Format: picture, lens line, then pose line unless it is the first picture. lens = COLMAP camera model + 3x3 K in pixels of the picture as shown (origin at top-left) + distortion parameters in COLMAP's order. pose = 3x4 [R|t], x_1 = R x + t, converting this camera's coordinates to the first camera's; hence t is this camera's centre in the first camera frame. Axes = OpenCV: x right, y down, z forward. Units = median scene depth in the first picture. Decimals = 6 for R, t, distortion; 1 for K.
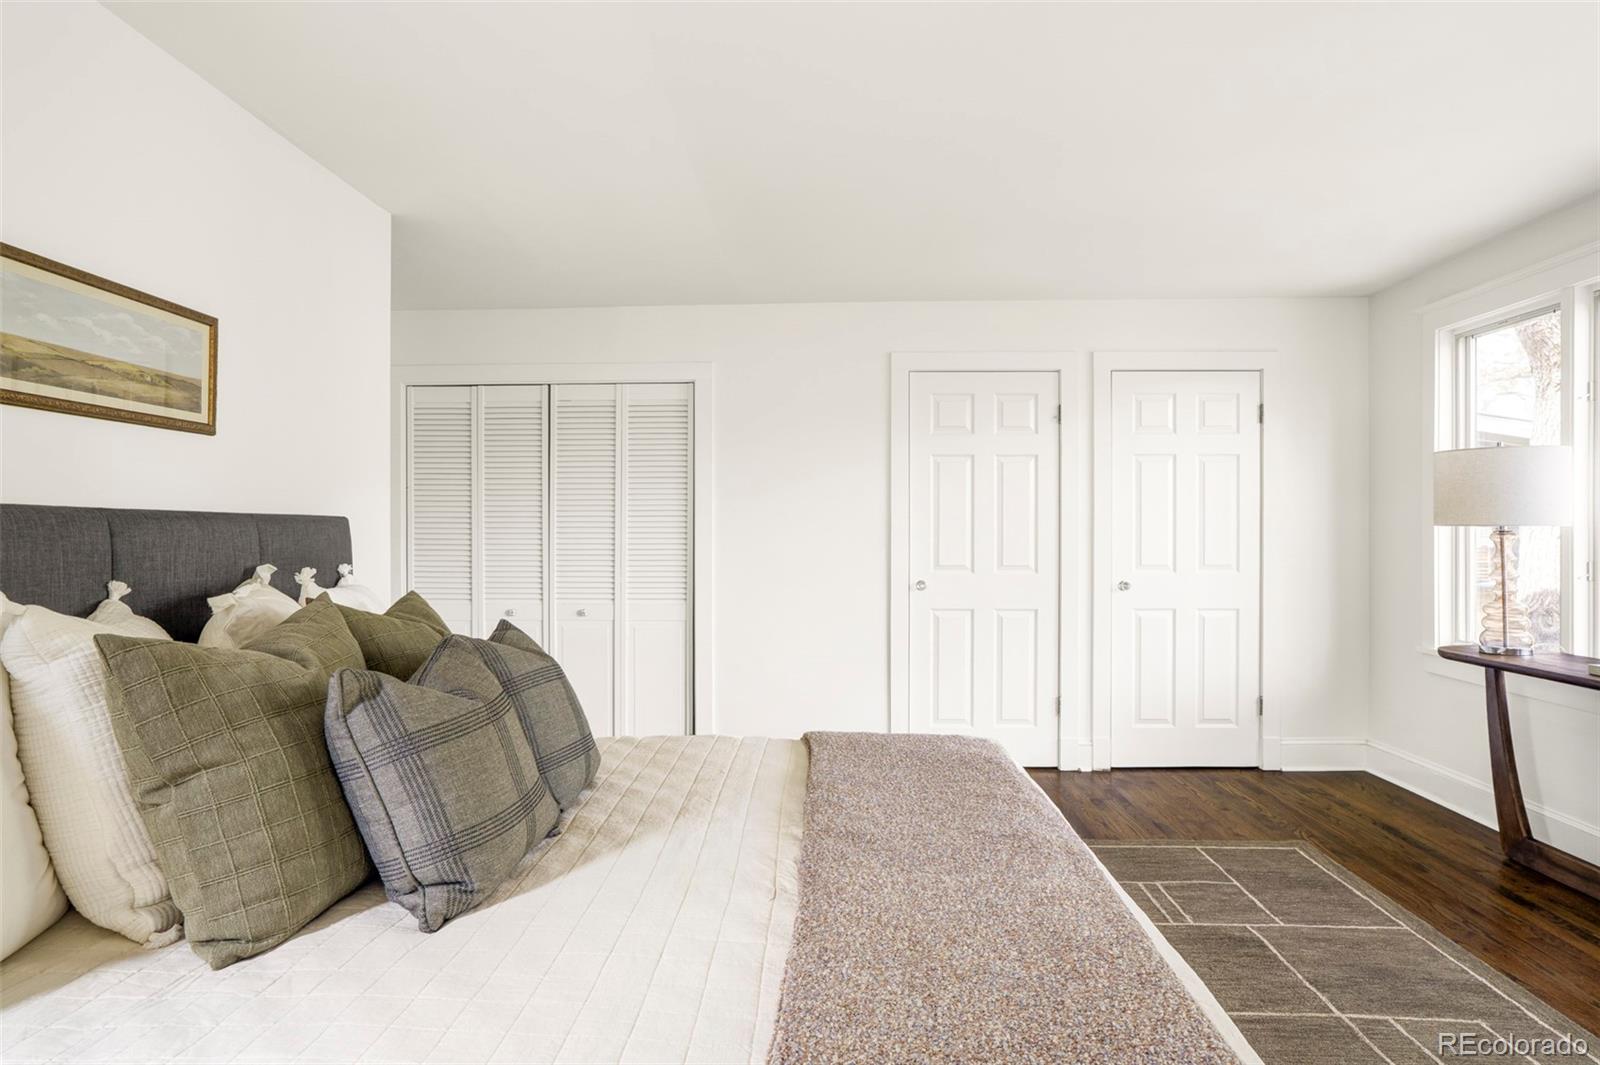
lens RADIAL K [[916.4, 0, 801.3], [0, 916.4, 529.9], [0, 0, 1]] dist [-0.015026, 0.011984]
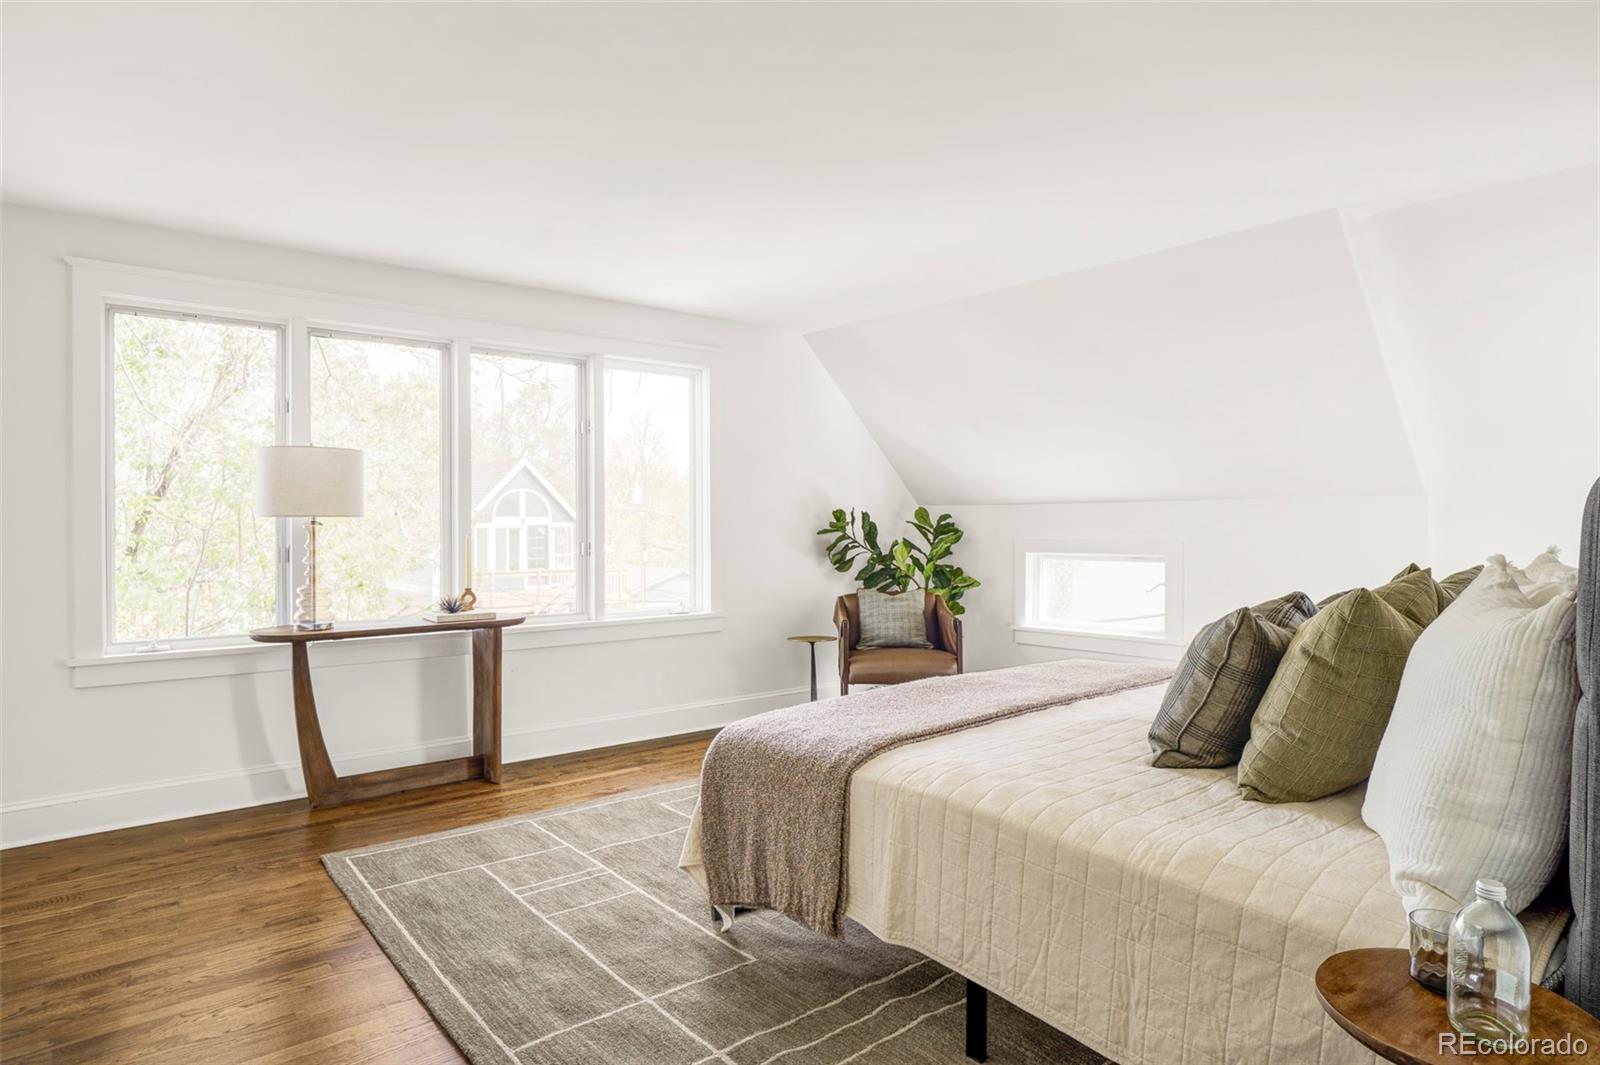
lens RADIAL K [[916.4, 0, 800.8], [0, 916.4, 528.0], [0, 0, 1]] dist [-0.015026, 0.011984]
pose [[-0.660989, -0.005390, 0.750376, -0.472992], [0.003626, 0.999940, 0.010377, -0.000202], [-0.750387, 0.009580, -0.660930, 1.264993]]
